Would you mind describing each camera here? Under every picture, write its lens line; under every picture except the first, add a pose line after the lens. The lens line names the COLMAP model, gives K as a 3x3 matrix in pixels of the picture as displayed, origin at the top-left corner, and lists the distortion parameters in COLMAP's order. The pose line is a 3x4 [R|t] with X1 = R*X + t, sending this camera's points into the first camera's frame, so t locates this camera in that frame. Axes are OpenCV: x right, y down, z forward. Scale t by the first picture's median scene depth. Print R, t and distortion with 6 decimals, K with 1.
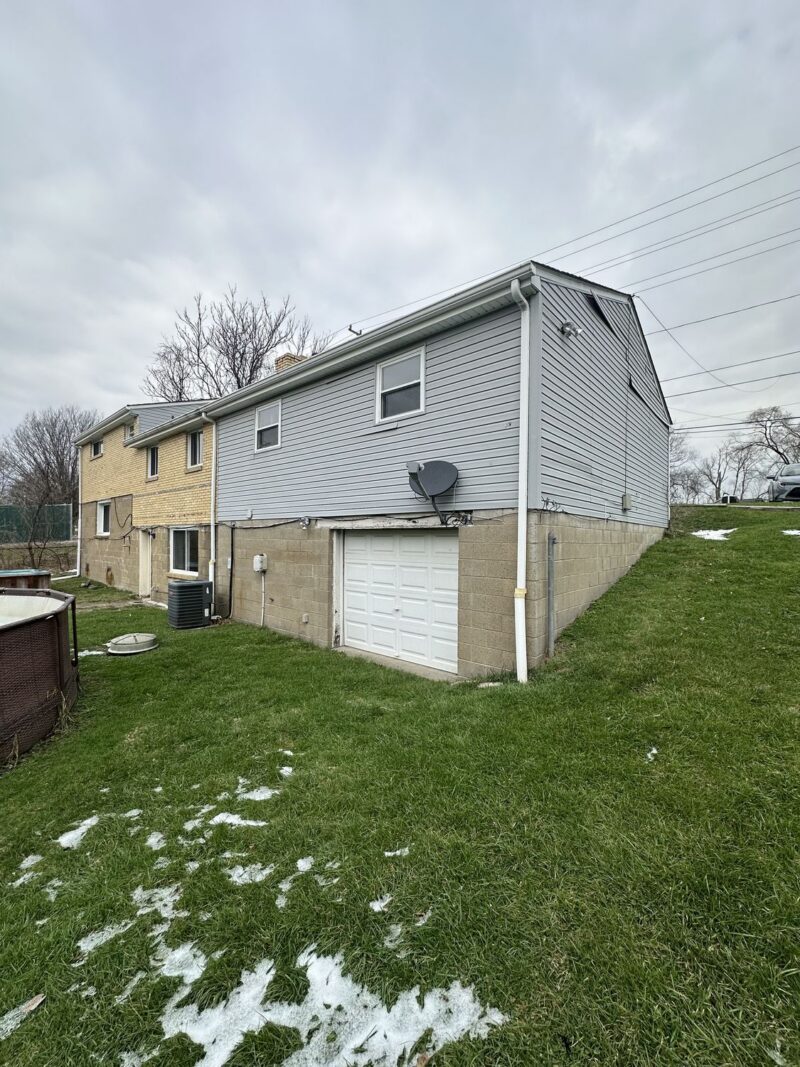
lens RADIAL K [[423.6, 0, 404.8], [0, 423.6, 532.3], [0, 0, 1]] dist [-0.004932, 0.000042]
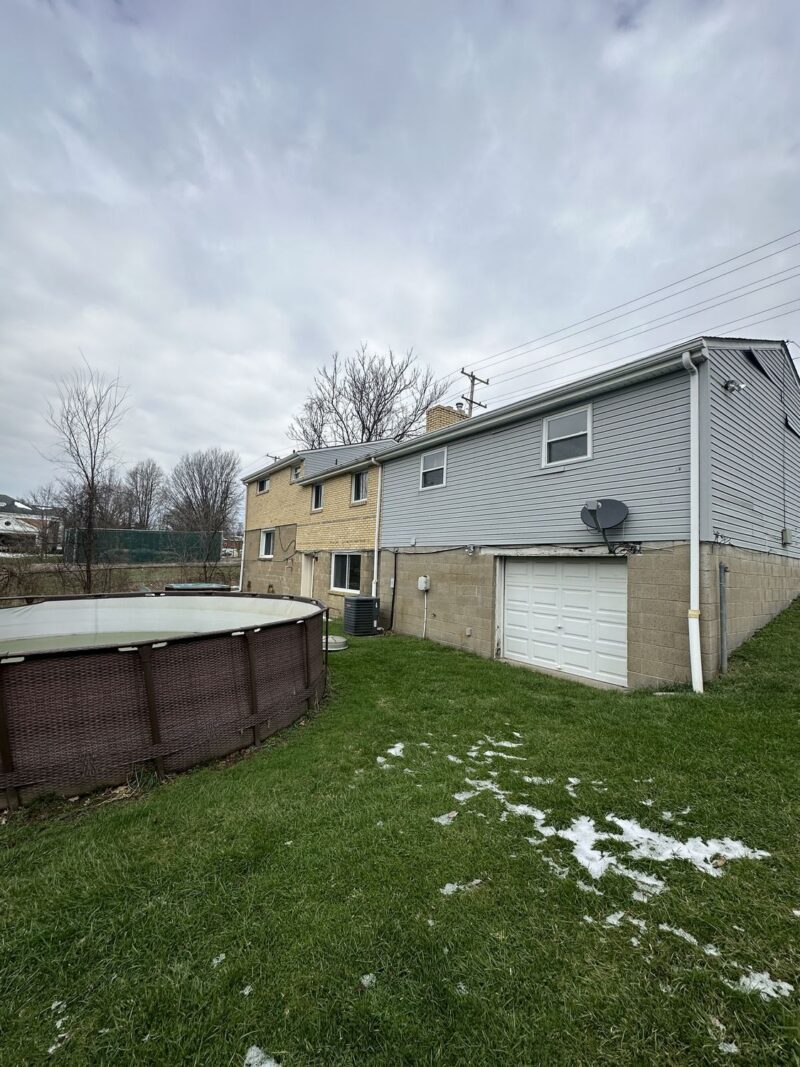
lens RADIAL K [[423.6, 0, 404.8], [0, 423.6, 532.3], [0, 0, 1]] dist [-0.004932, 0.000042]
pose [[0.976918, 0.013887, -0.213164, -0.202360], [-0.029337, 0.997151, -0.069489, 0.020058], [0.211591, 0.074139, 0.974542, -0.241350]]
